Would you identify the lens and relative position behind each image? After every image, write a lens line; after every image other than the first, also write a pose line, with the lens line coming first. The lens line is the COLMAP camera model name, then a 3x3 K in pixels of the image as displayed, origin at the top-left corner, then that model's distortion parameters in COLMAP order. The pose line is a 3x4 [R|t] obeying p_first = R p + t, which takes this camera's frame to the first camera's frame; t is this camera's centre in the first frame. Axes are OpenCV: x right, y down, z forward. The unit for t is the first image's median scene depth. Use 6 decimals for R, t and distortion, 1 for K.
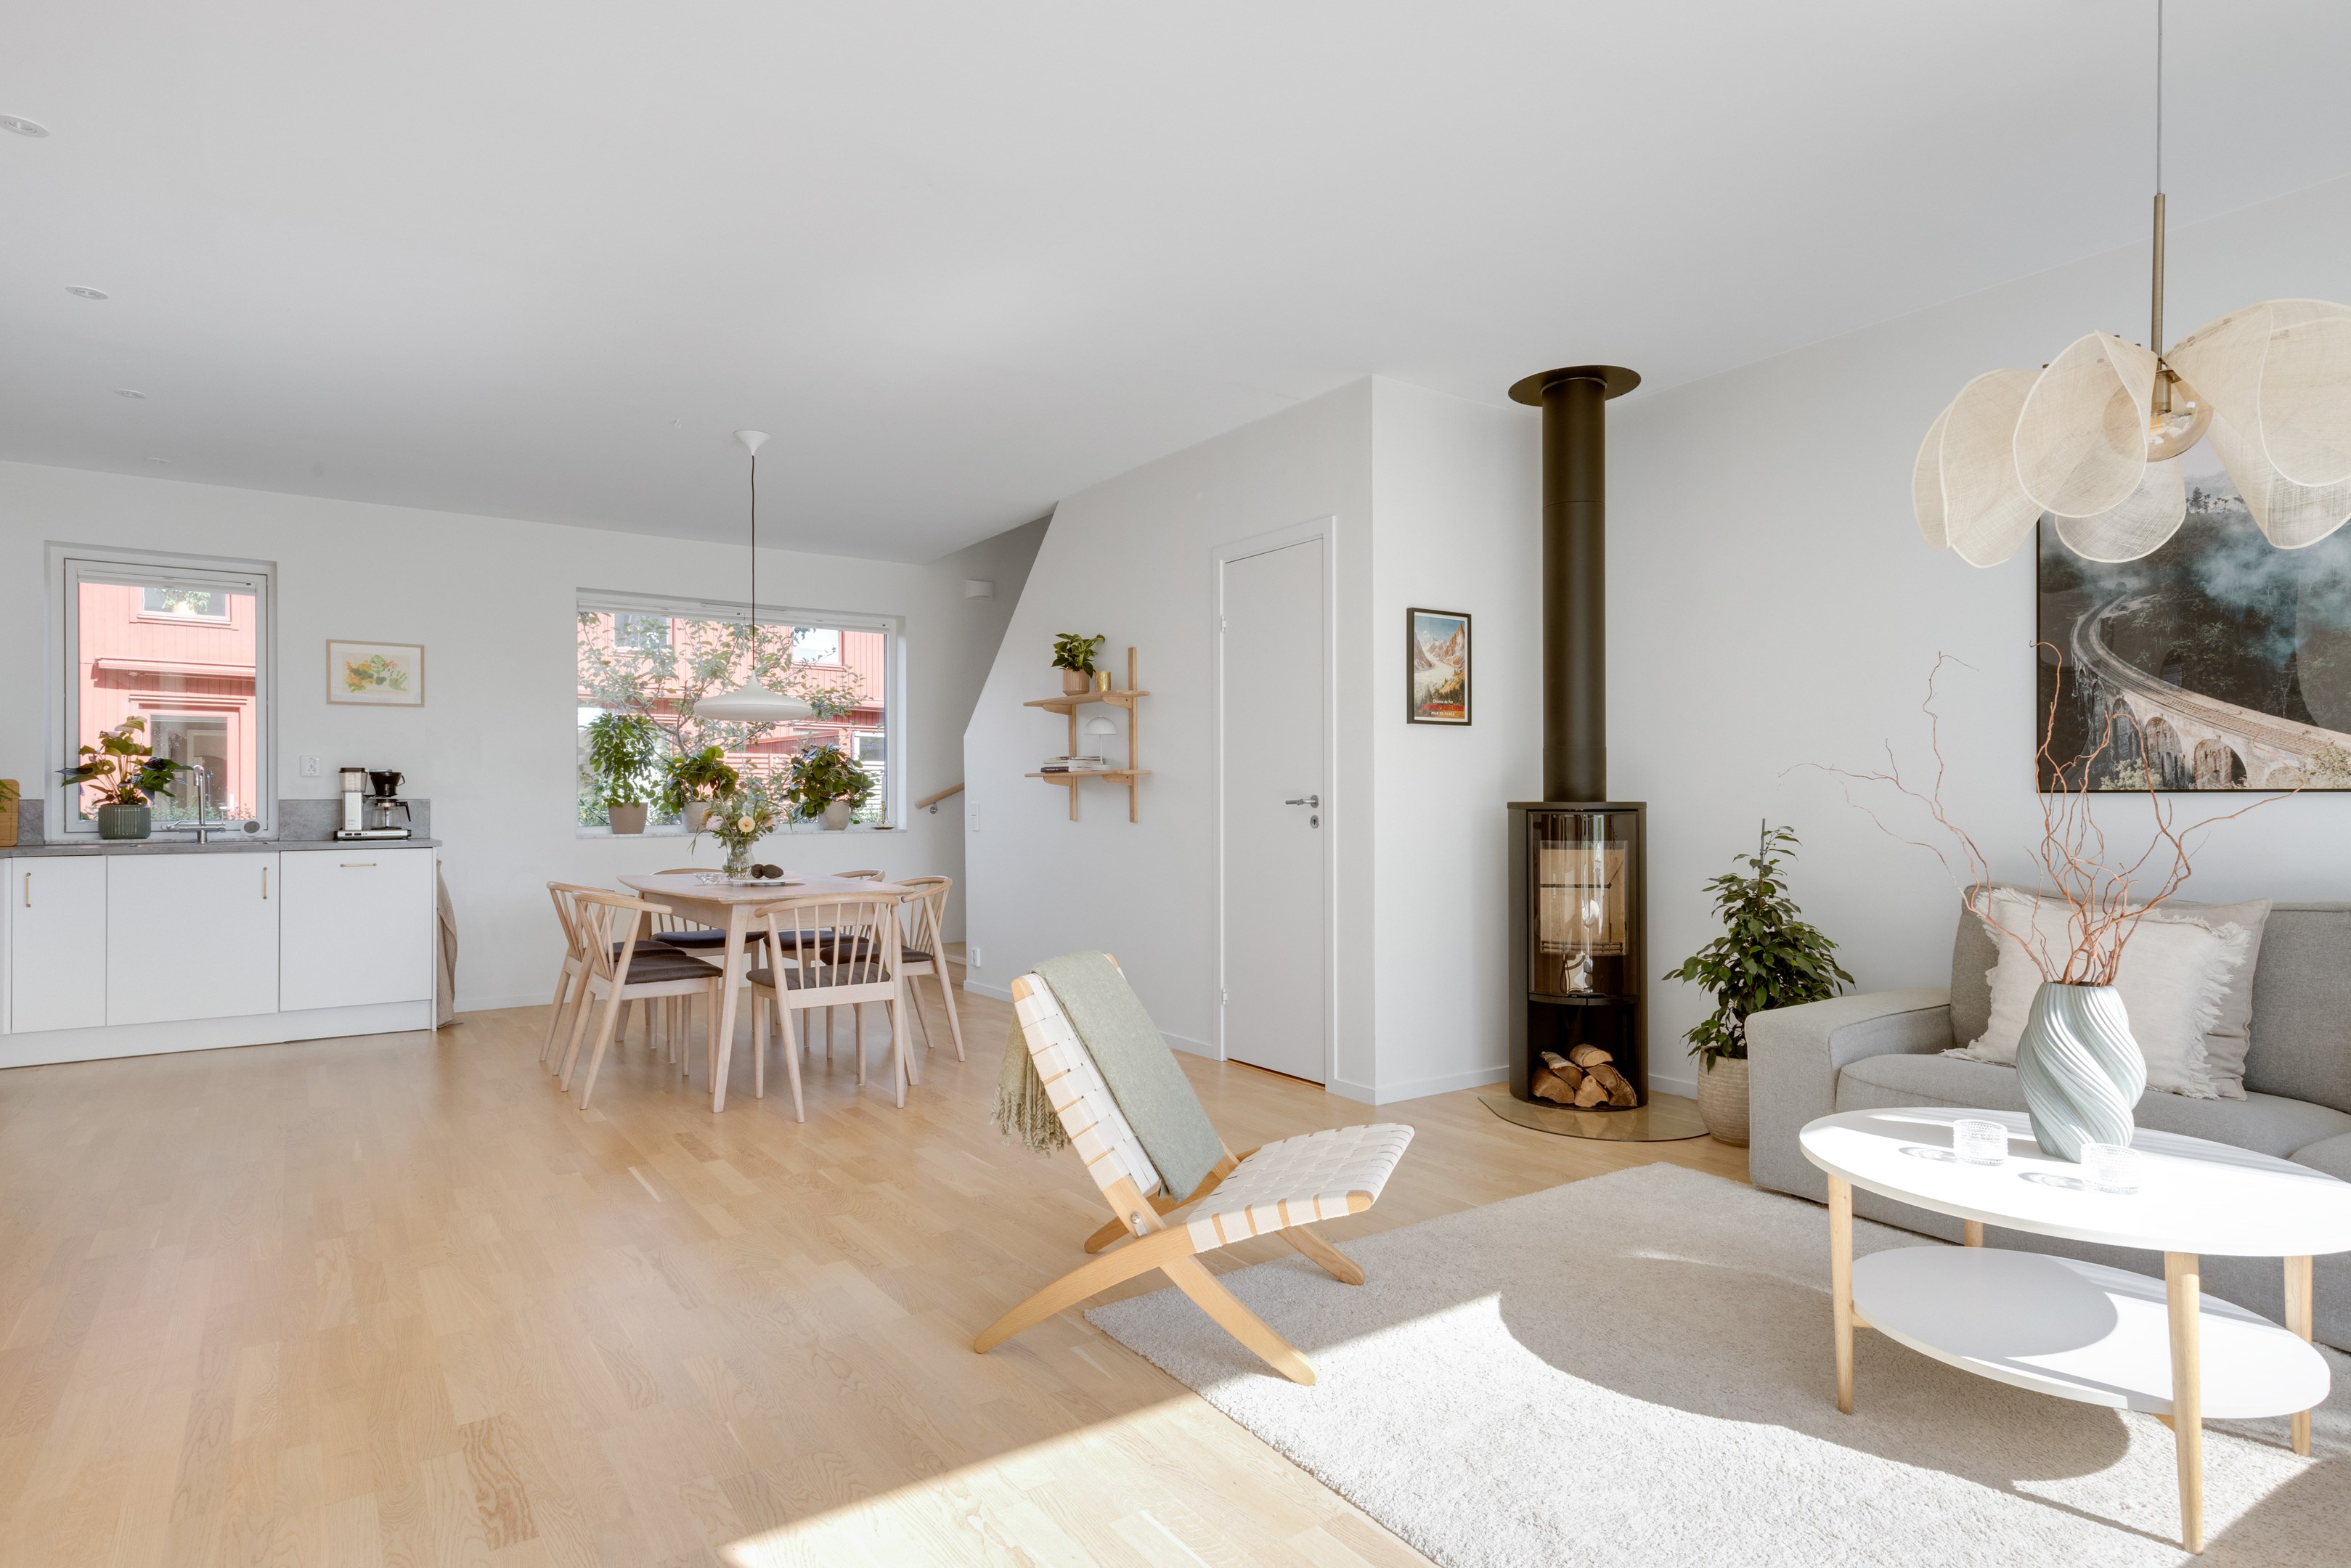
lens RADIAL K [[1319.9, 0, 1177.0], [0, 1319.9, 796.1], [0, 0, 1]] dist [0.004410, 0.000128]
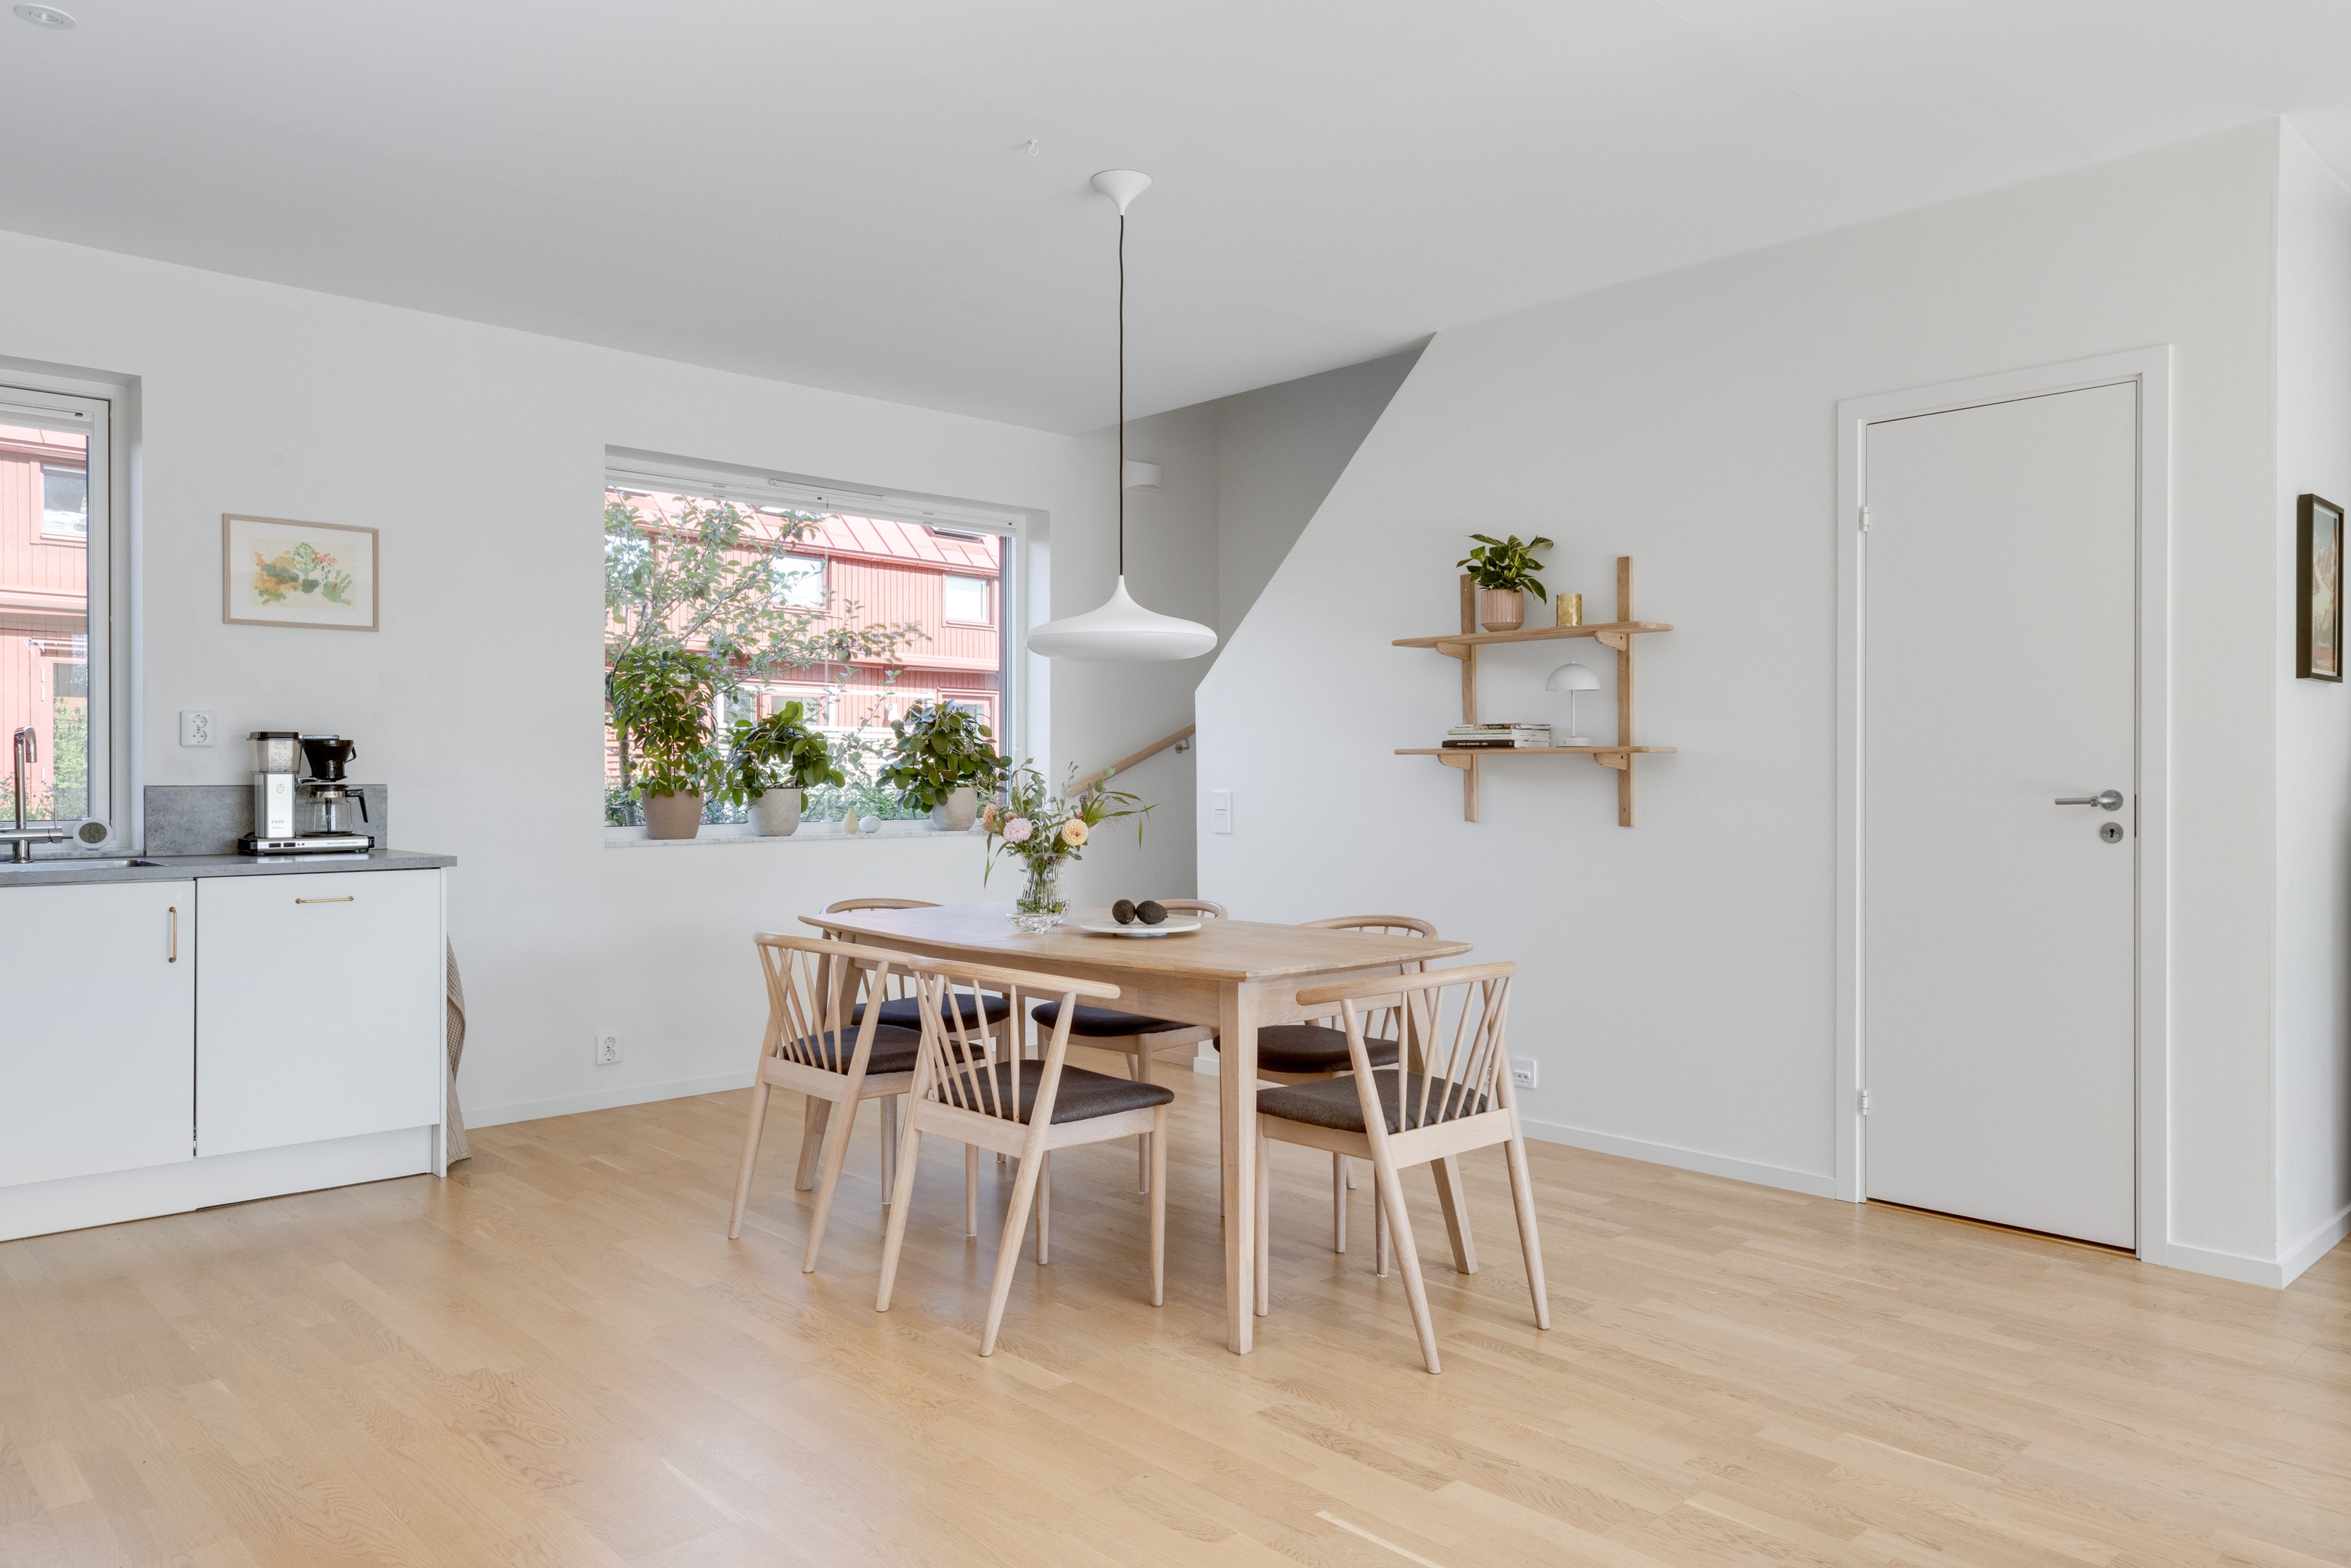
lens RADIAL K [[1611.0, 0, 1175.3], [0, 1611.0, 778.9], [0, 0, 1]] dist [-0.007158, -0.000070]
pose [[0.988202, 0.003557, 0.153115, -0.338234], [-0.004423, 0.999976, 0.005321, -0.006151], [-0.153093, -0.005936, 0.988194, 0.230667]]
